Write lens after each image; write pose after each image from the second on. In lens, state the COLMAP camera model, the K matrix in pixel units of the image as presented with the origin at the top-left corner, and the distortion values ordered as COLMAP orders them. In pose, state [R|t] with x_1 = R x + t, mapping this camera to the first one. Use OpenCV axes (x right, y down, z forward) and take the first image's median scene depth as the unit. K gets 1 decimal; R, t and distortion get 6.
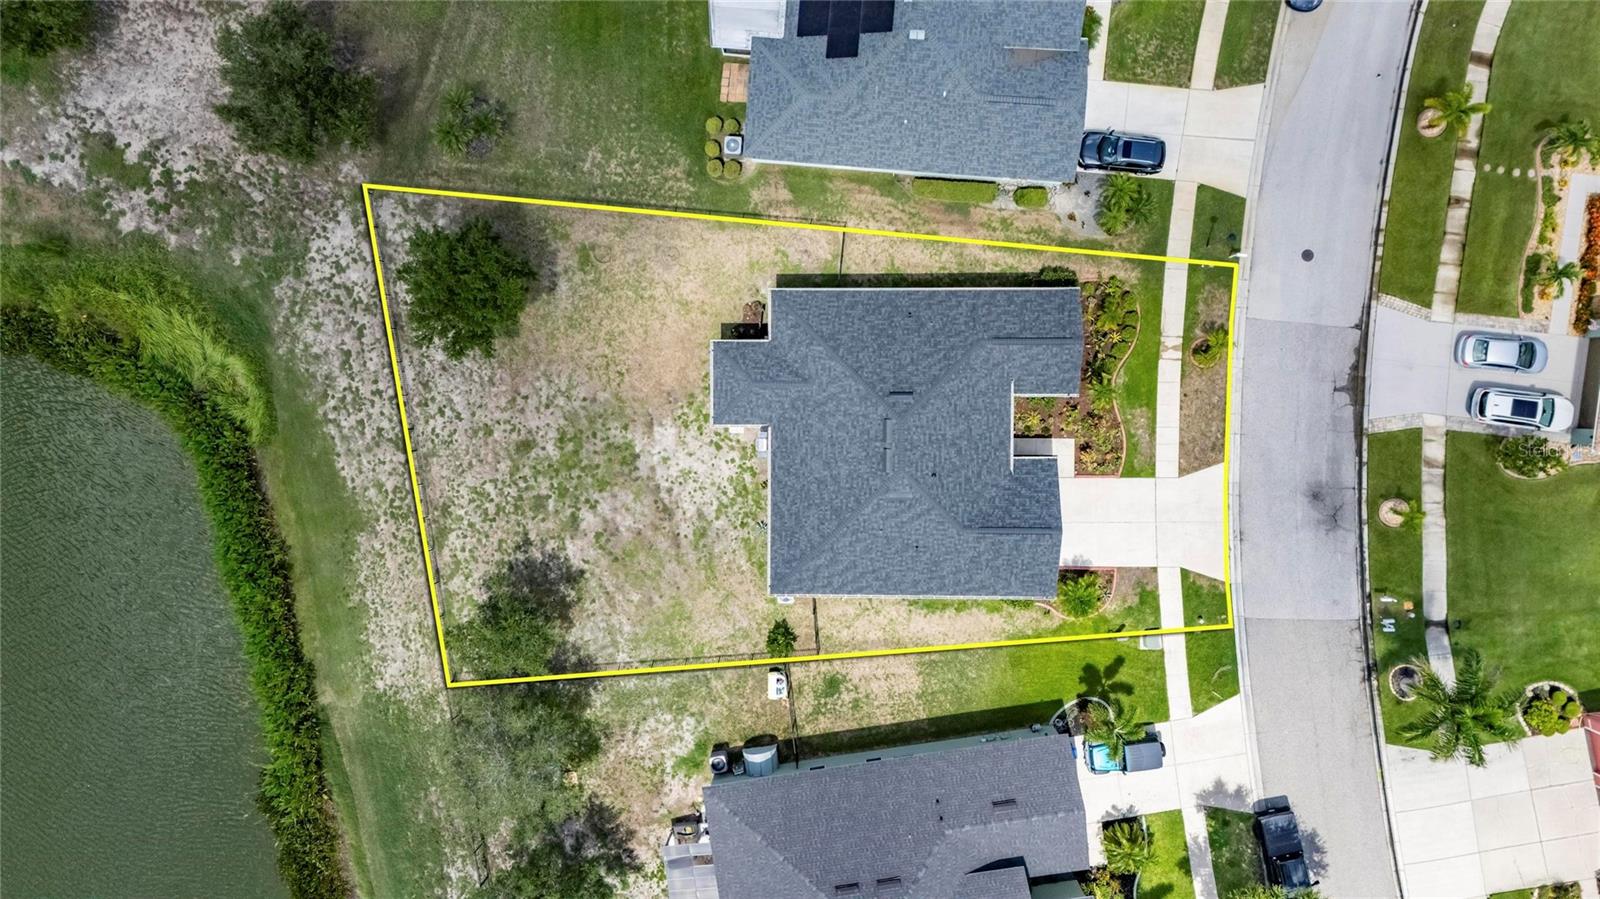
lens RADIAL K [[1190.5, 0, 800.0], [0, 1190.5, 449.5], [0, 0, 1]] dist [0.064523, -0.057534]
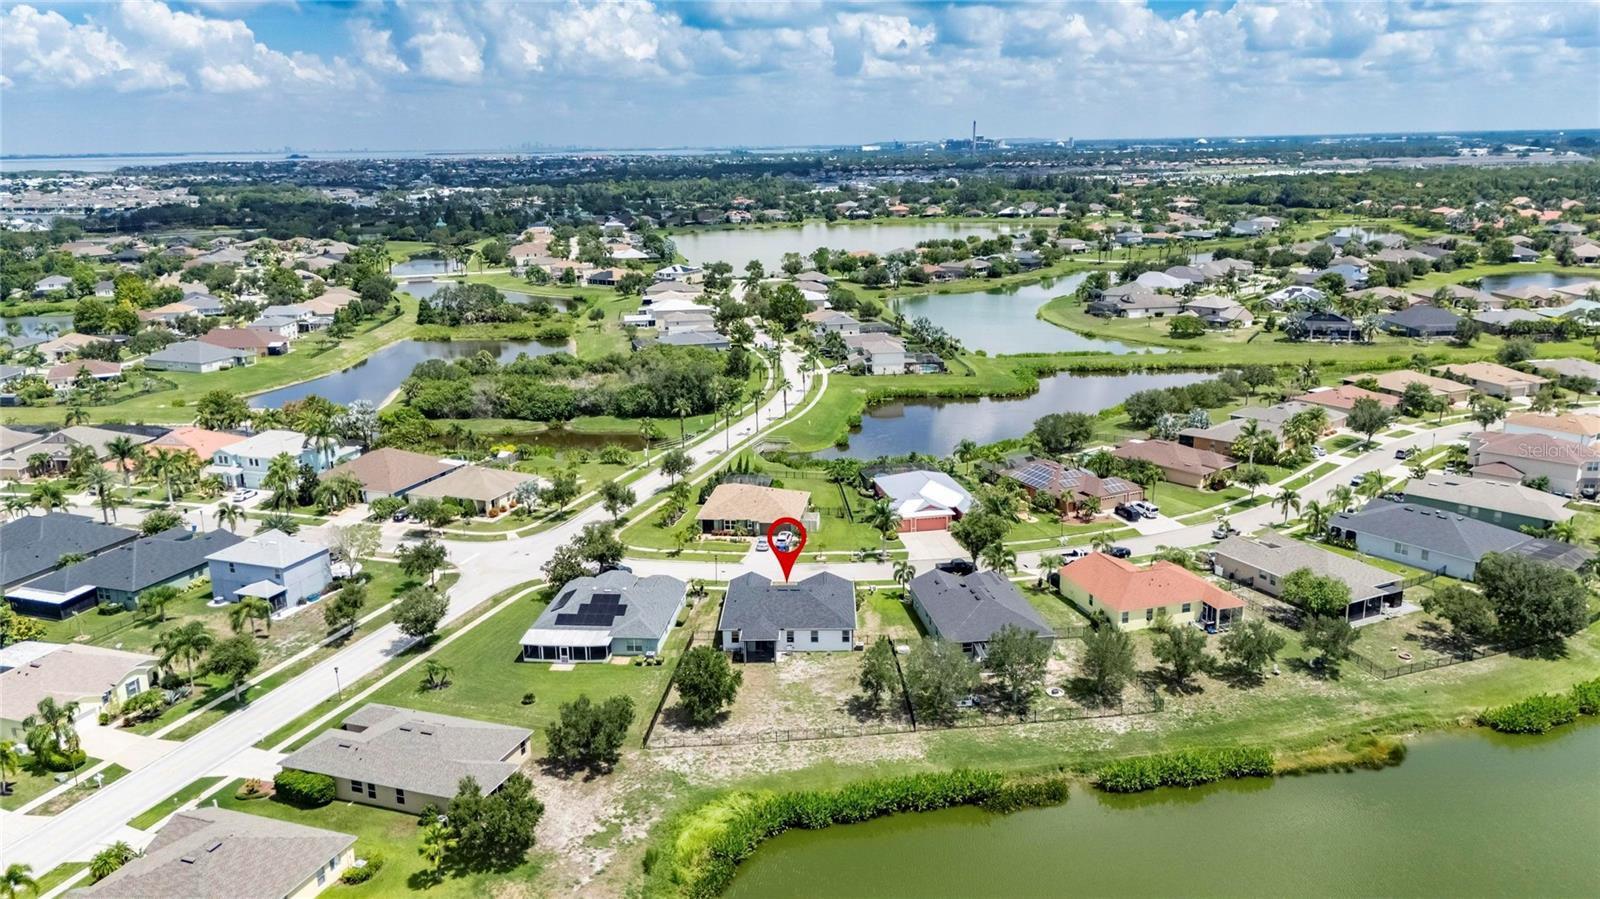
lens RADIAL K [[1163.7, 0, 800.0], [0, 1163.7, 449.5], [0, 0, 1]] dist [0.081888, -0.092080]
pose [[0.017031, -0.224962, 0.974219, -1.954605], [0.998564, -0.045661, -0.028000, 0.088195], [0.050783, 0.973297, 0.223862, 0.174020]]
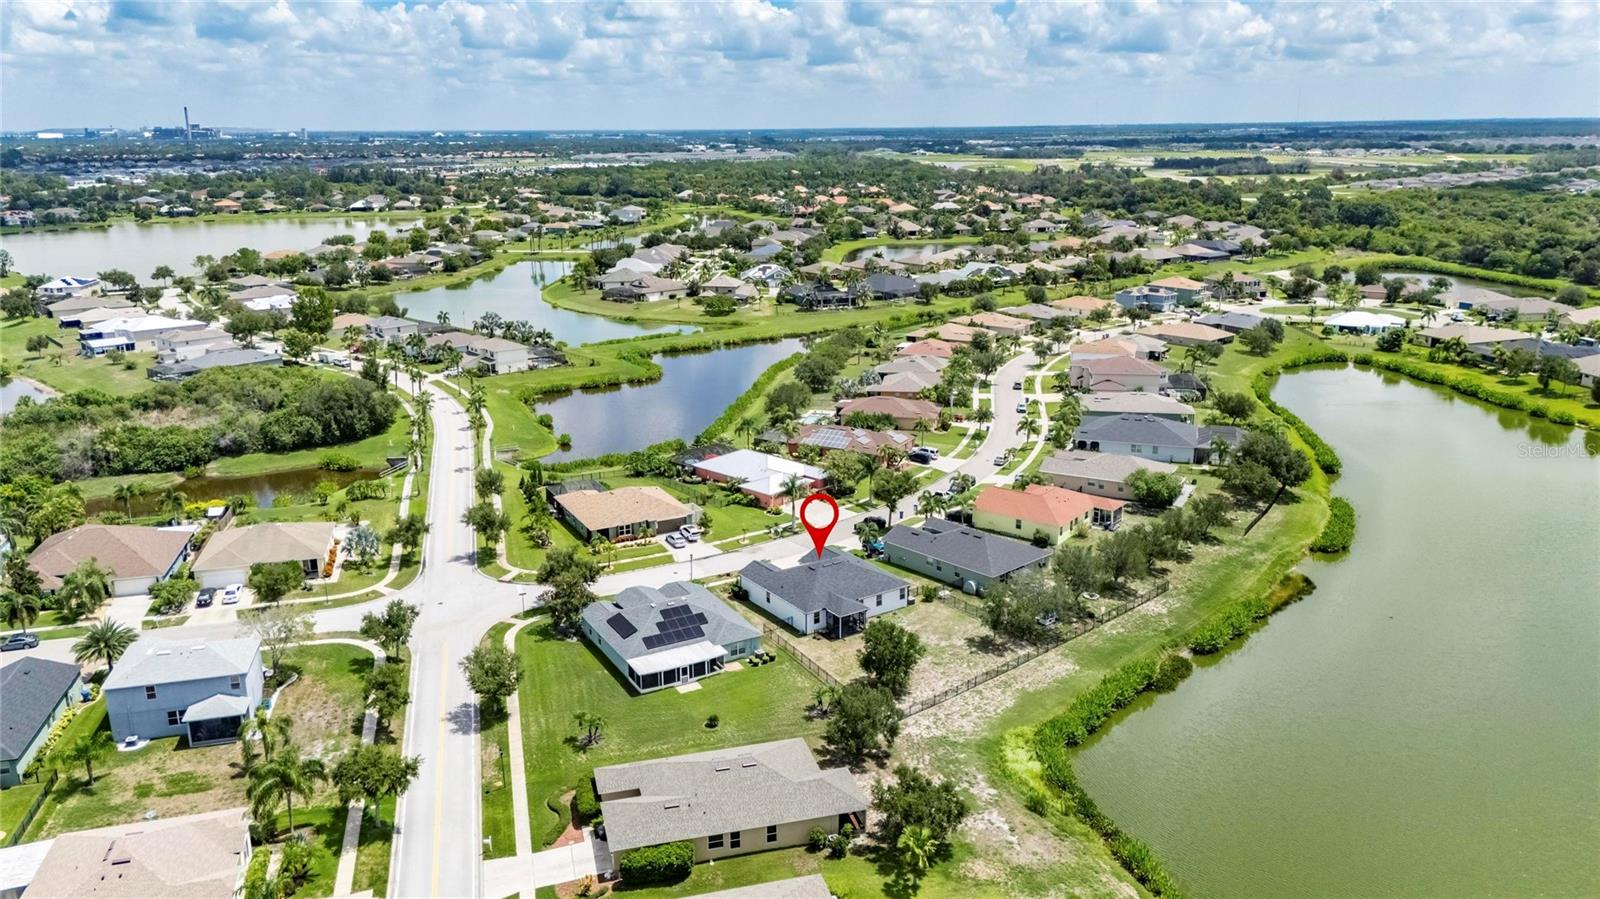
lens RADIAL K [[1163.7, 0, 800.0], [0, 1163.7, 449.5], [0, 0, 1]] dist [0.081888, -0.092080]
pose [[-0.560852, -0.187395, 0.806429, -1.626751], [0.826224, -0.188920, 0.530719, -1.175193], [0.052897, 0.963946, 0.260787, 0.117999]]
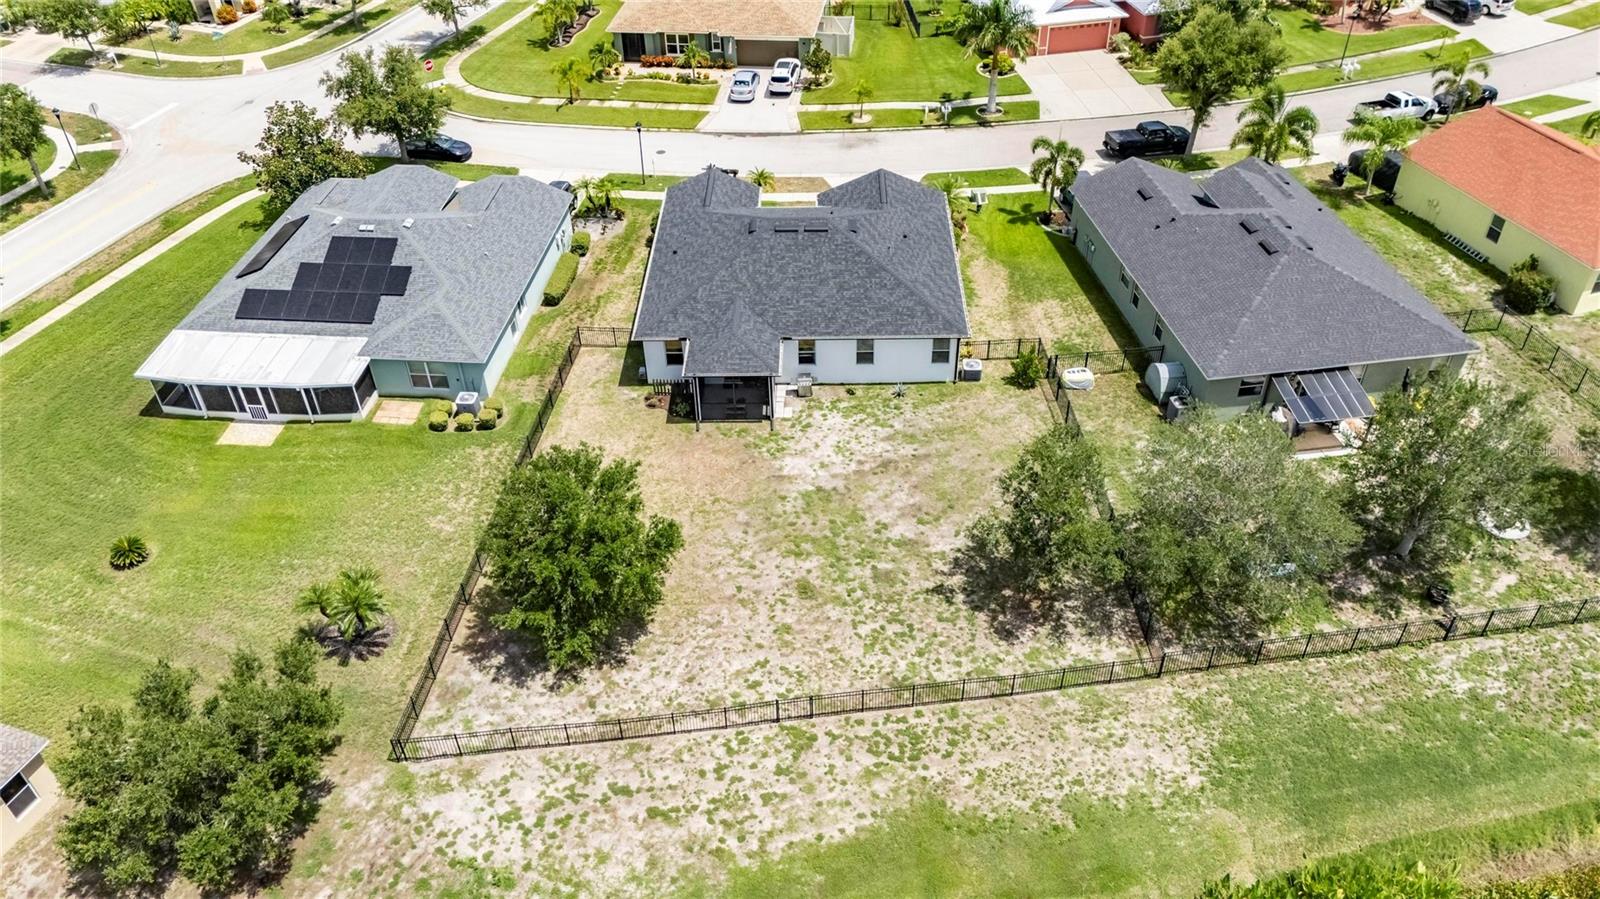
lens RADIAL K [[1178.4, 0, 800.0], [0, 1178.4, 449.5], [0, 0, 1]] dist [0.062549, -0.052540]
pose [[0.012578, -0.600759, 0.799331, -0.749994], [0.998338, -0.037421, -0.043834, 0.028286], [0.056246, 0.798554, 0.599290, 0.498203]]
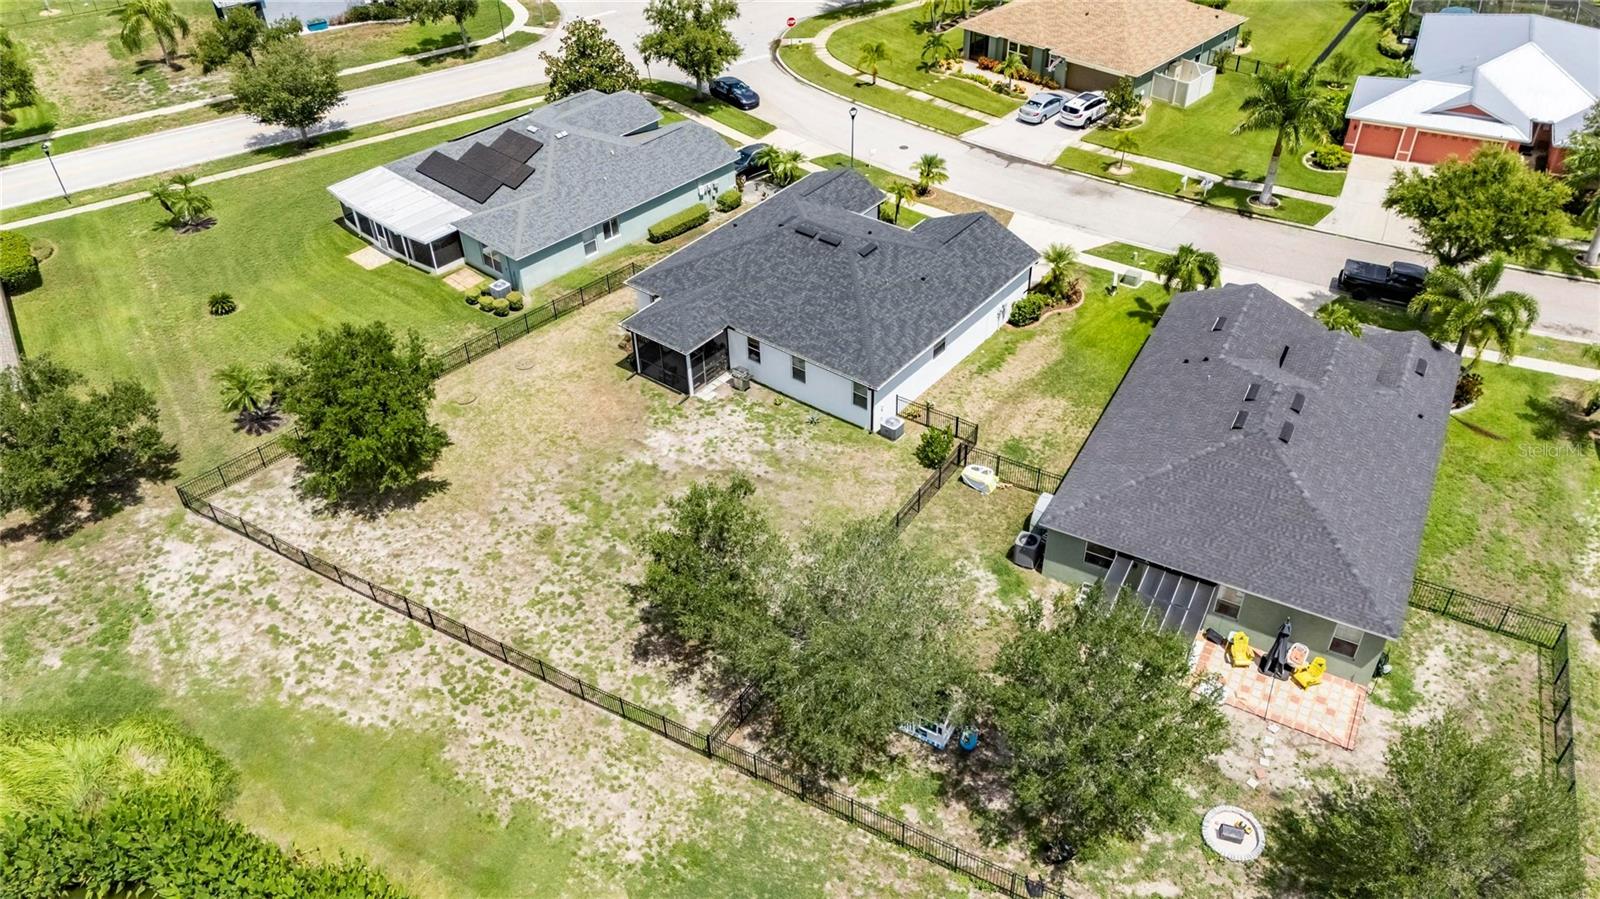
lens RADIAL K [[1178.4, 0, 800.0], [0, 1178.4, 449.5], [0, 0, 1]] dist [0.062549, -0.052540]
pose [[0.617516, -0.476230, 0.626002, -0.579545], [0.785826, 0.339199, -0.517128, 0.503458], [0.033933, 0.811264, 0.583695, 0.509174]]
